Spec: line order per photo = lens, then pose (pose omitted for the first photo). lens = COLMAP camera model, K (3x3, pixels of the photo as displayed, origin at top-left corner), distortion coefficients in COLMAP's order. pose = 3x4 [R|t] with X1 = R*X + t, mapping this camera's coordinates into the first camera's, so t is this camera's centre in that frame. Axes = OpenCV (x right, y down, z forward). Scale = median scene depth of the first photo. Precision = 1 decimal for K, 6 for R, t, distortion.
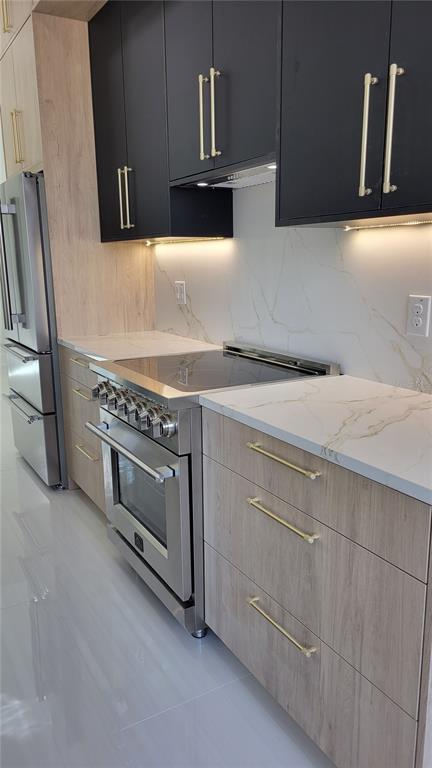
lens RADIAL K [[588.2, 0, 217.7], [0, 588.2, 386.0], [0, 0, 1]] dist [0.054801, -0.039834]
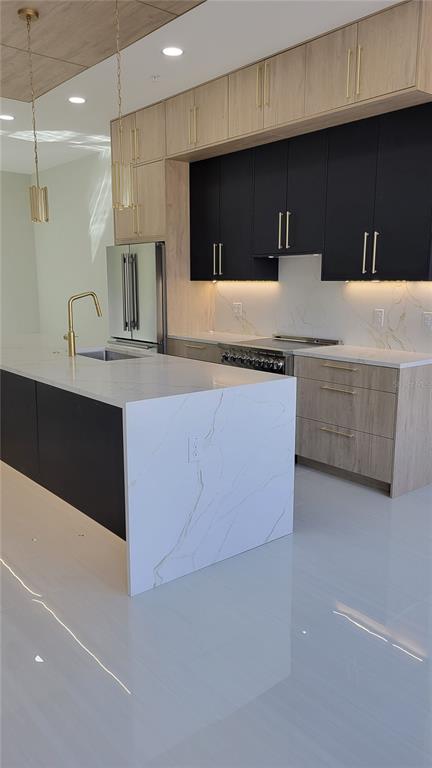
lens RADIAL K [[588.2, 0, 215.3], [0, 588.2, 383.9], [0, 0, 1]] dist [0.054801, -0.039834]
pose [[0.988260, -0.015769, 0.151967, -0.633324], [0.021313, 0.999163, -0.034924, 0.203108], [-0.151289, 0.037752, 0.987768, -1.170209]]
